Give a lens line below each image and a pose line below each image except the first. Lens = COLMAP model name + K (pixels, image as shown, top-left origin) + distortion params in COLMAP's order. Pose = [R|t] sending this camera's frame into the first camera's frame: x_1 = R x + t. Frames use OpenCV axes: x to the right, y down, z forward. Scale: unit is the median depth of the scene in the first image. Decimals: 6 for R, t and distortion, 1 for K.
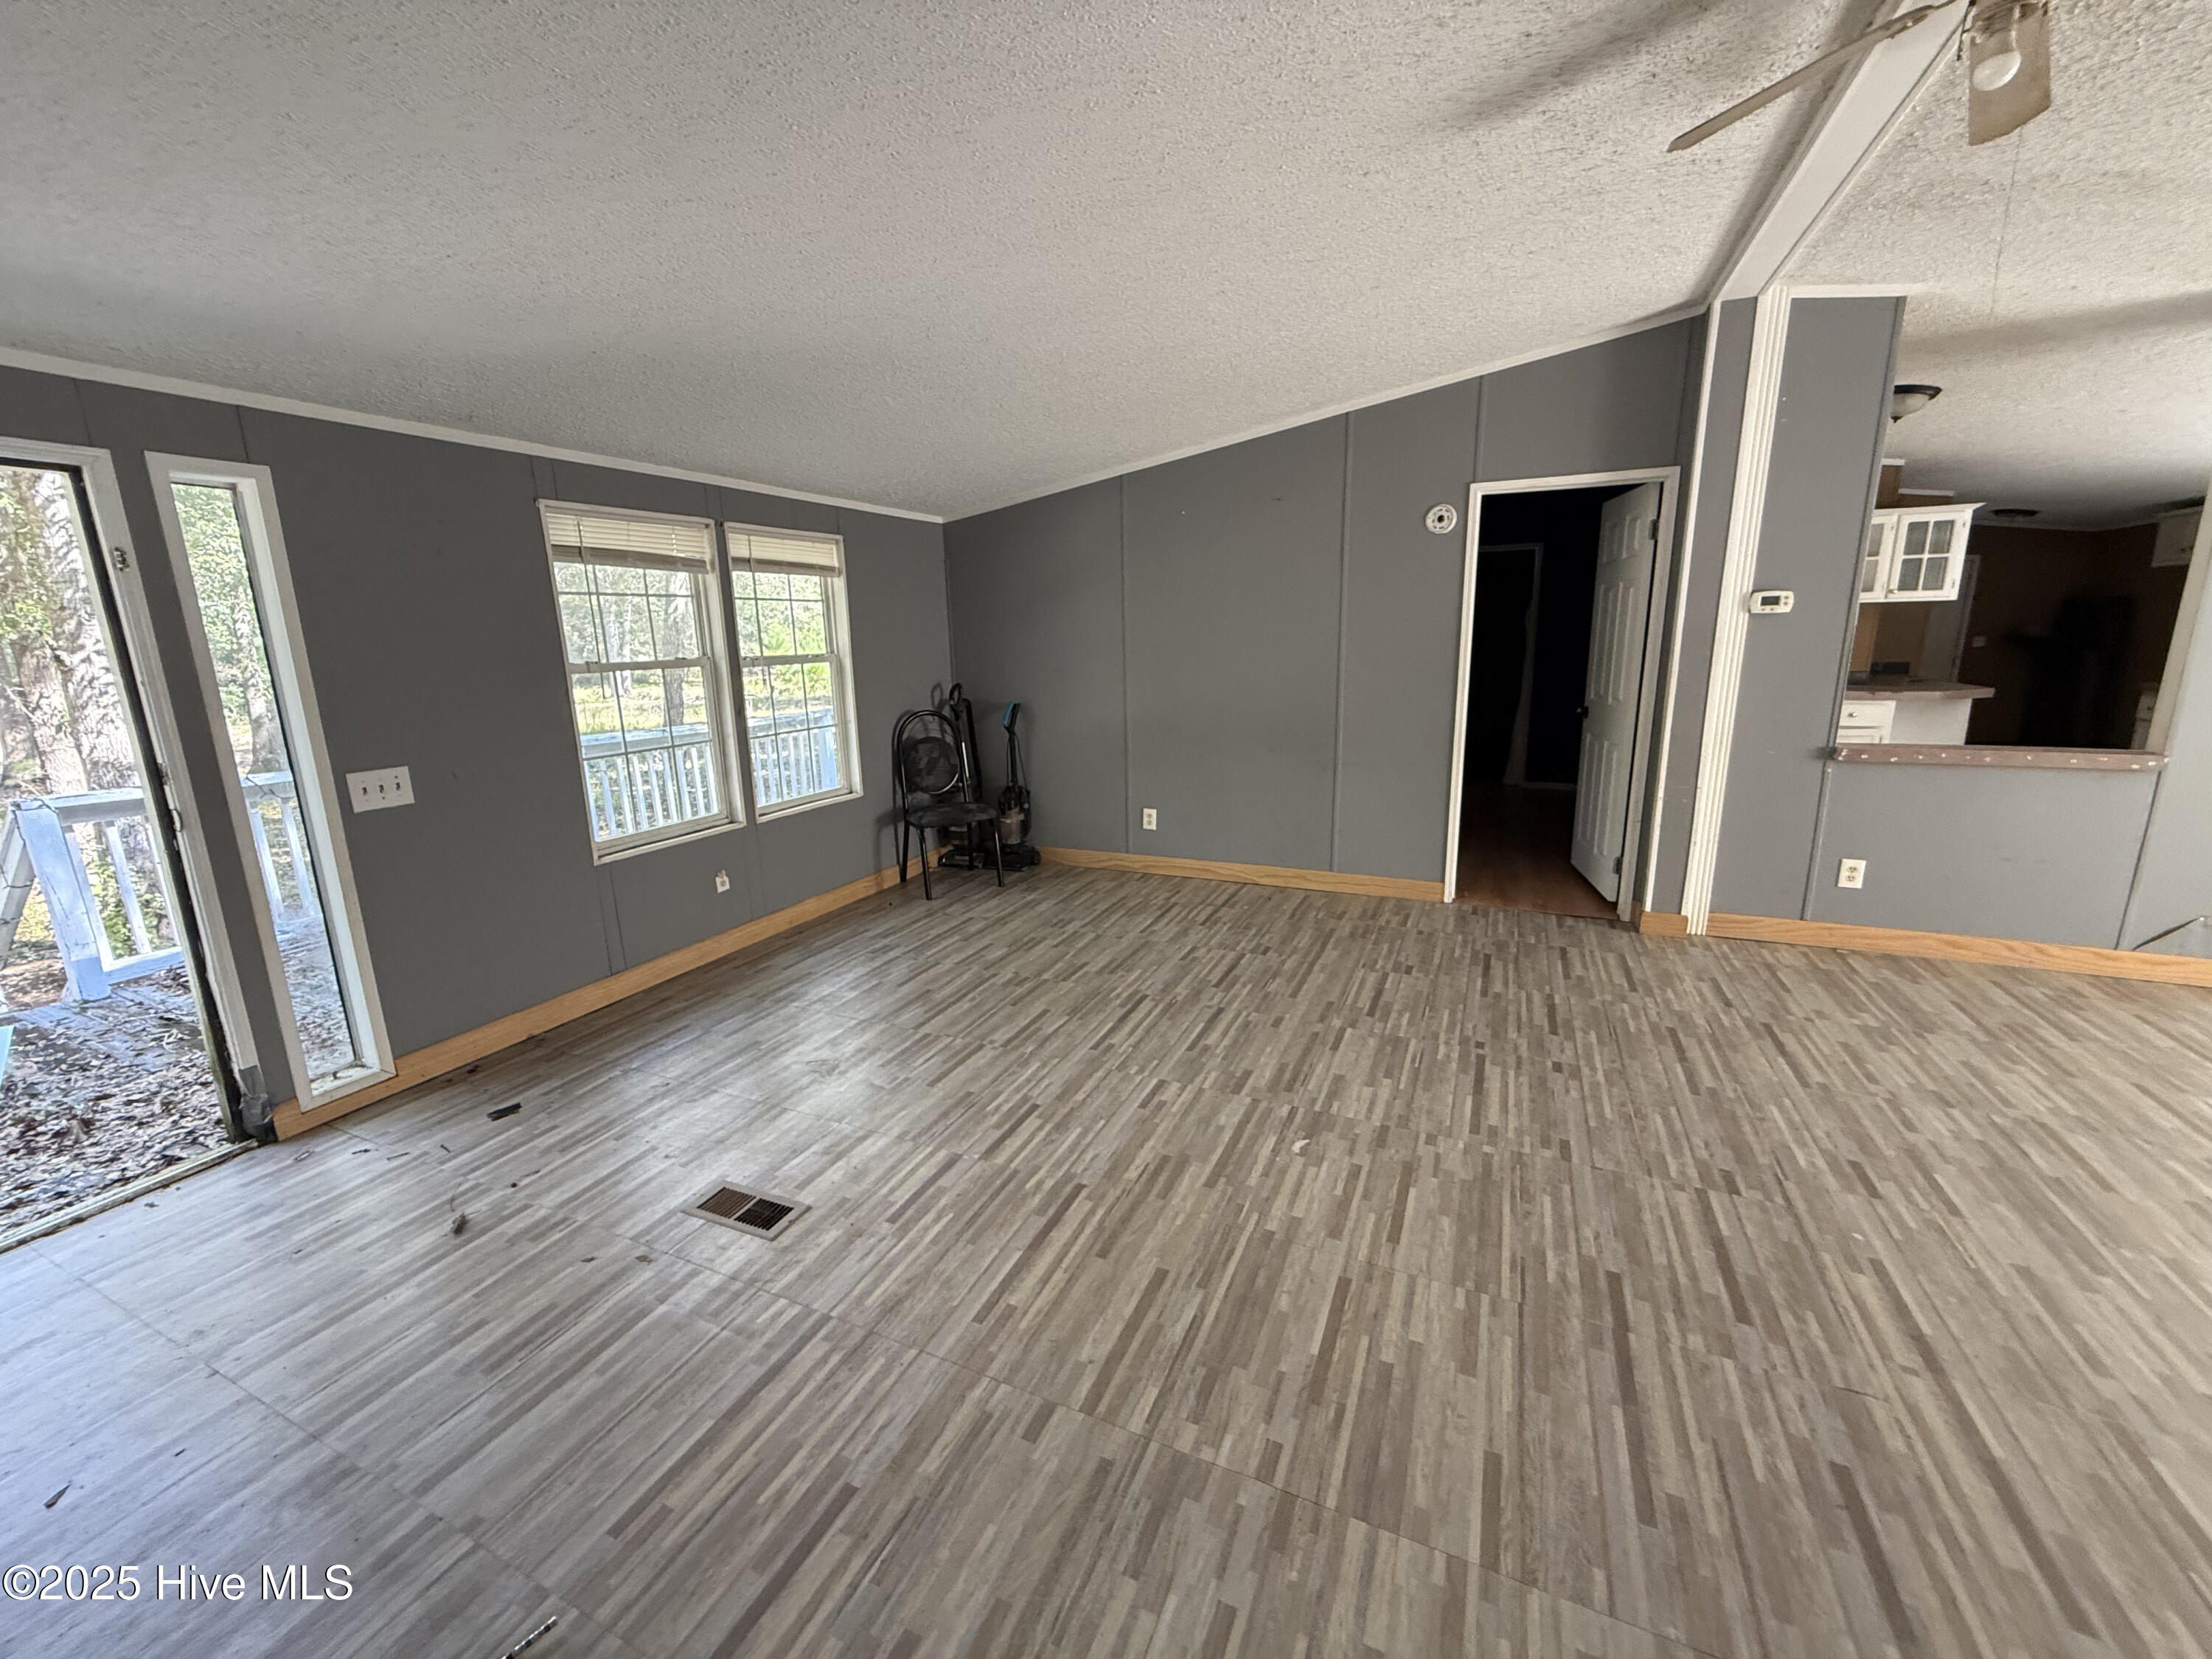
lens RADIAL K [[881.2, 0, 1099.3], [0, 881.2, 824.7], [0, 0, 1]] dist [-0.001639, 0.000760]
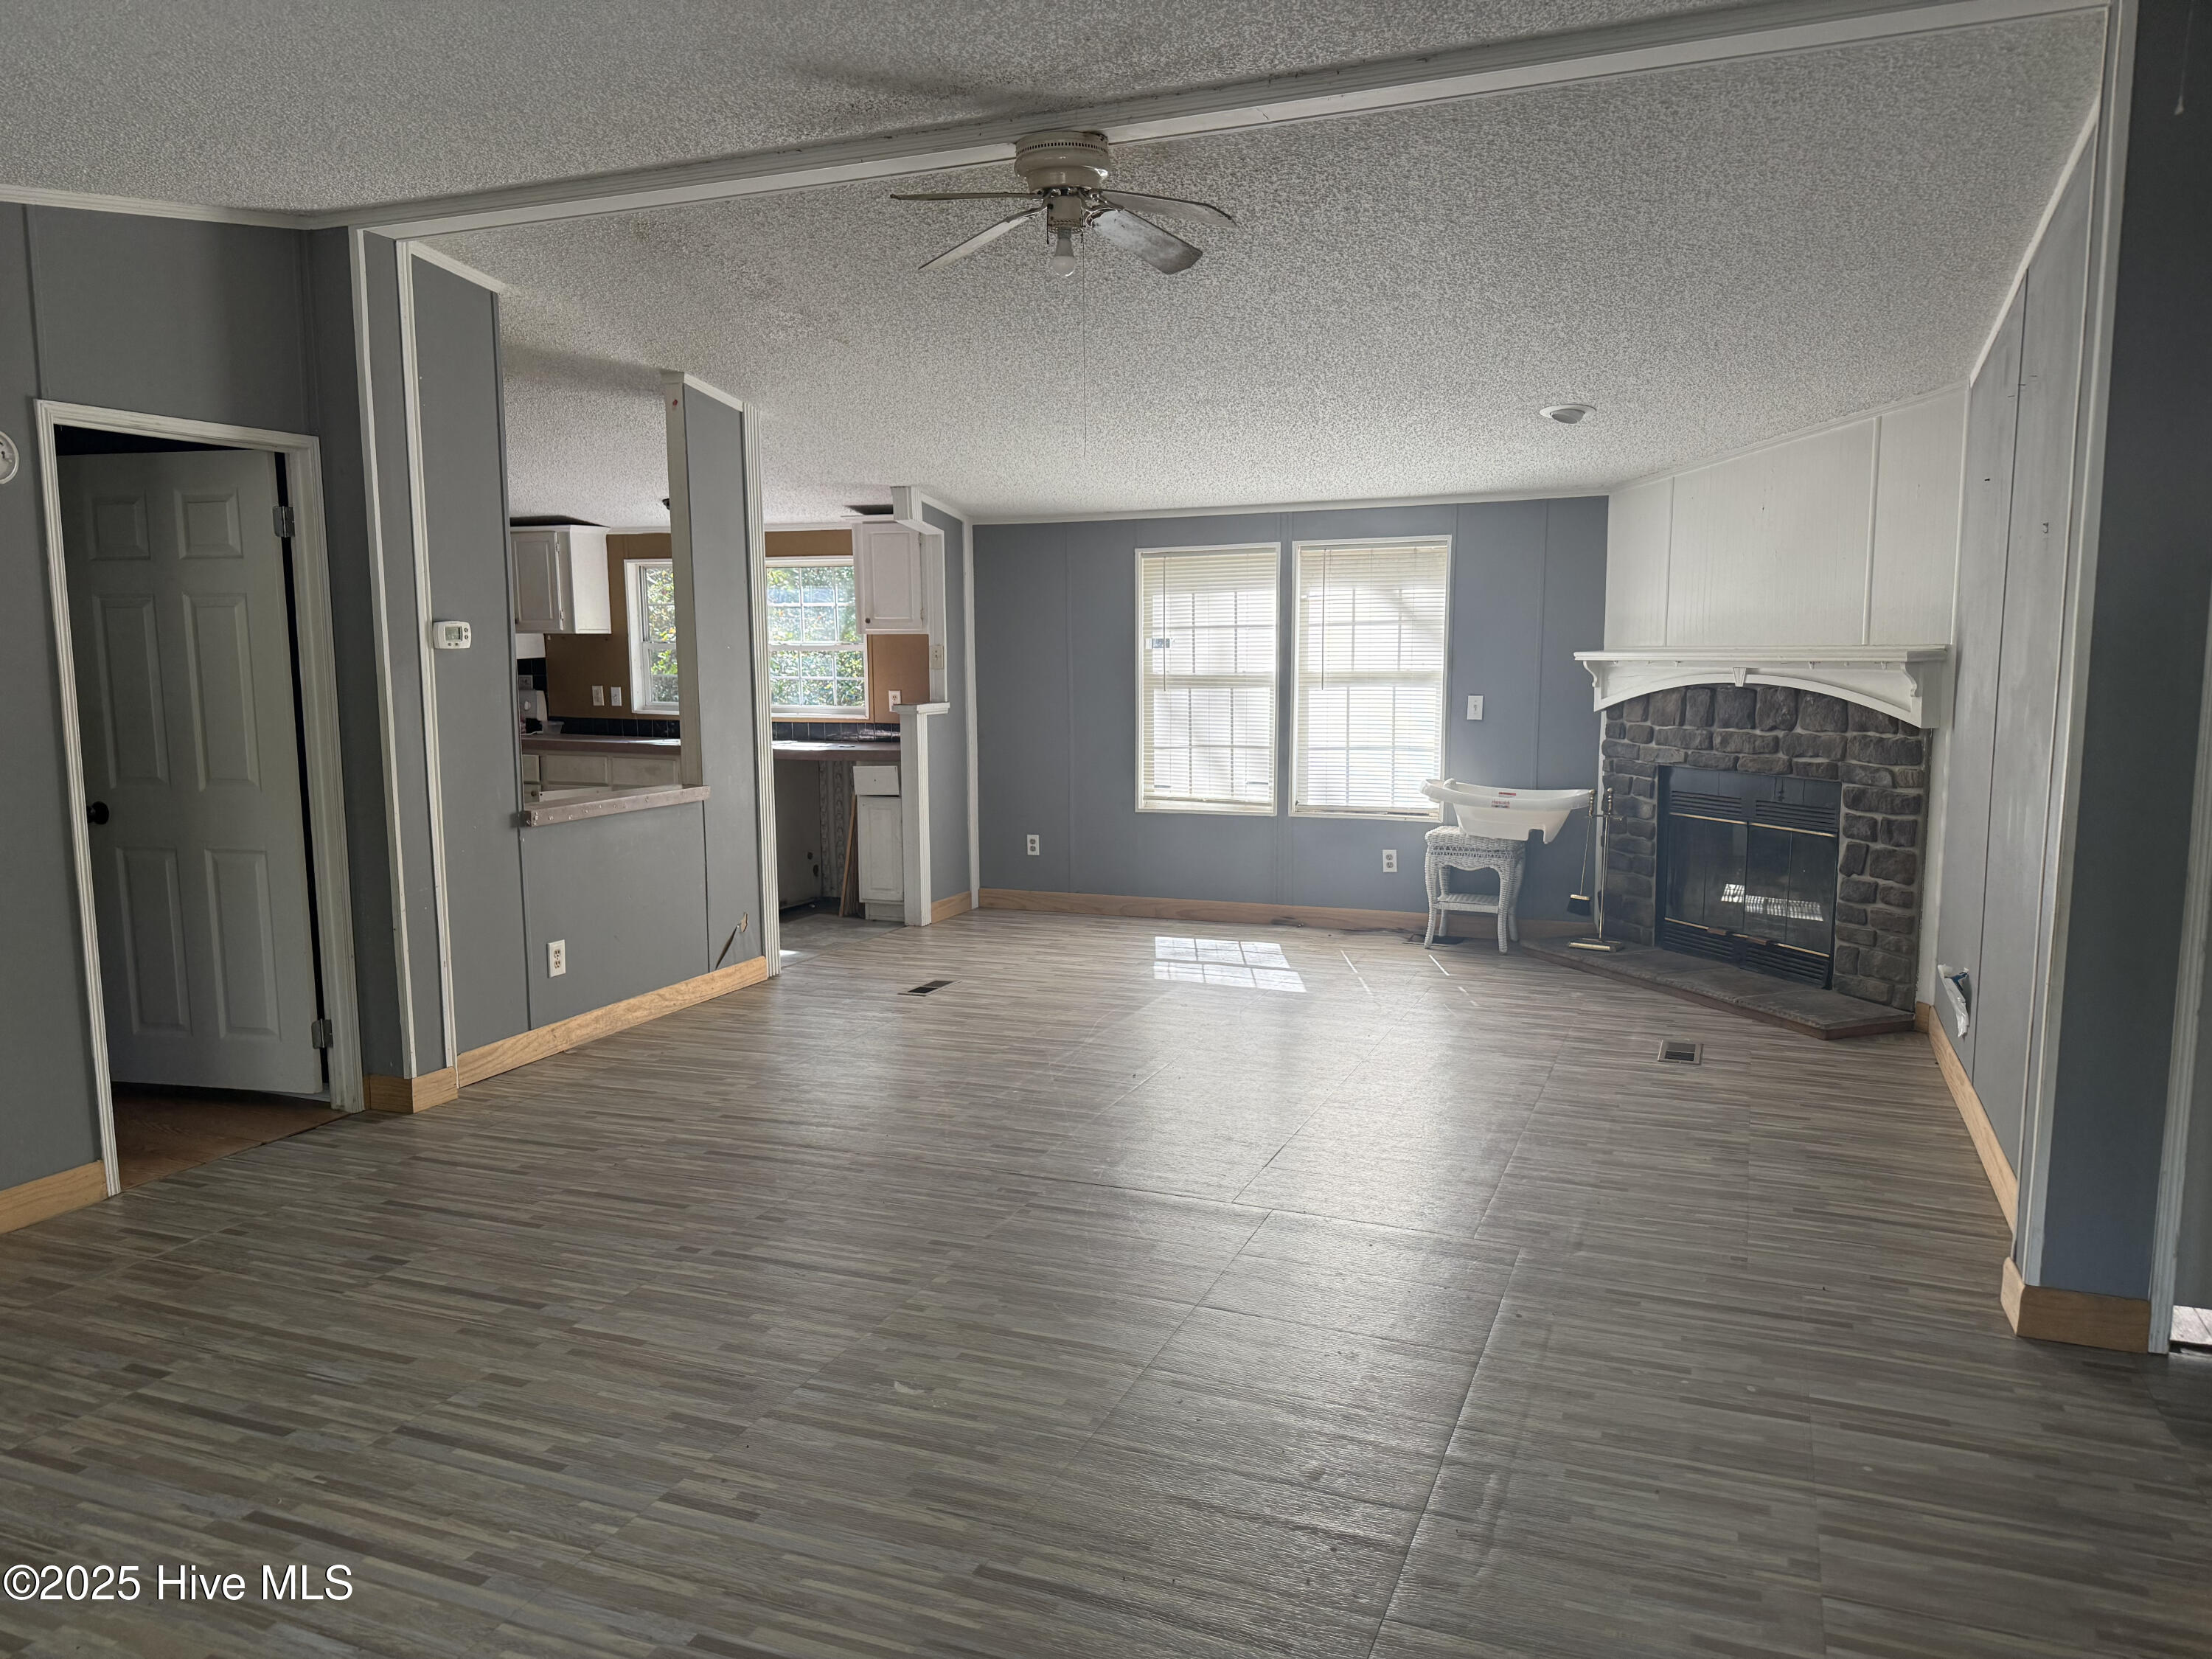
lens RADIAL K [[1554.8, 0, 1105.8], [0, 1554.8, 838.8], [0, 0, 1]] dist [0.049299, -0.059100]
pose [[-0.044955, -0.106519, 0.993294, -0.795226], [0.220487, 0.968721, 0.113862, -0.136813], [-0.974353, 0.224127, -0.020063, 0.633161]]
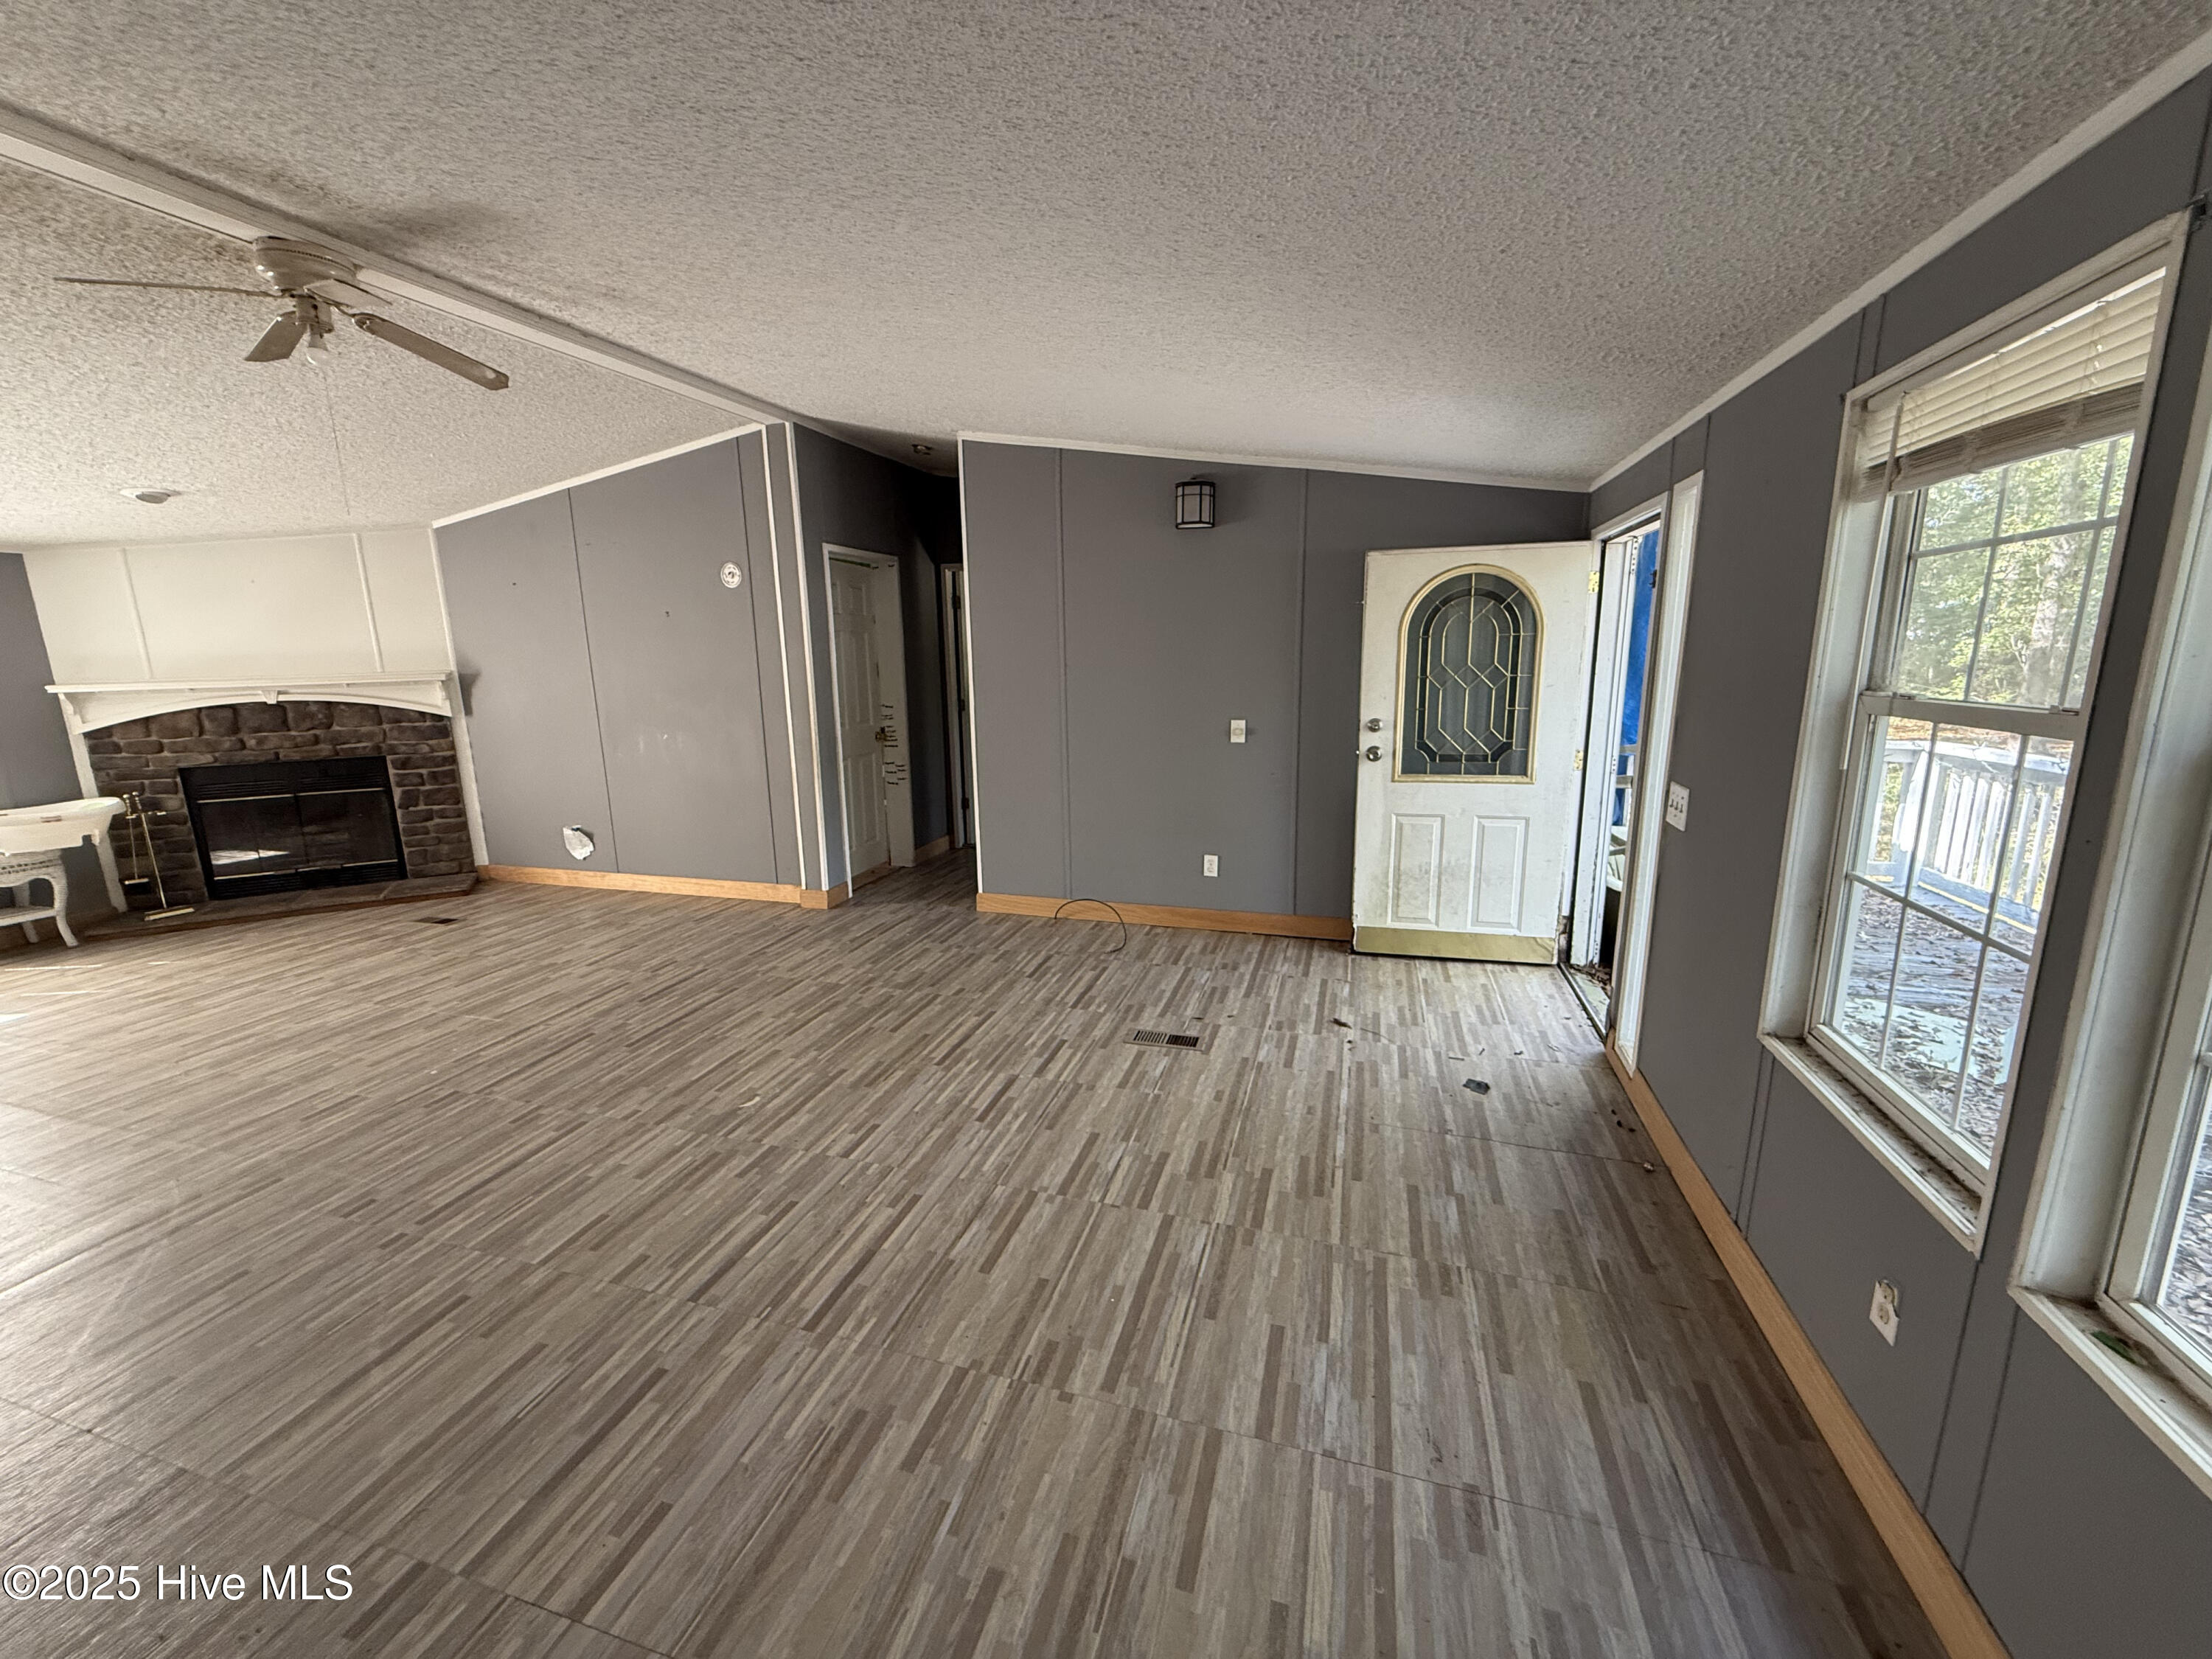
lens RADIAL K [[881.2, 0, 1097.2], [0, 881.2, 828.3], [0, 0, 1]] dist [-0.001639, 0.000760]
pose [[-0.989801, 0.067147, -0.125640, -0.091094], [0.010923, 0.915123, 0.403027, -0.369422], [0.142038, 0.397544, -0.906523, 1.640161]]
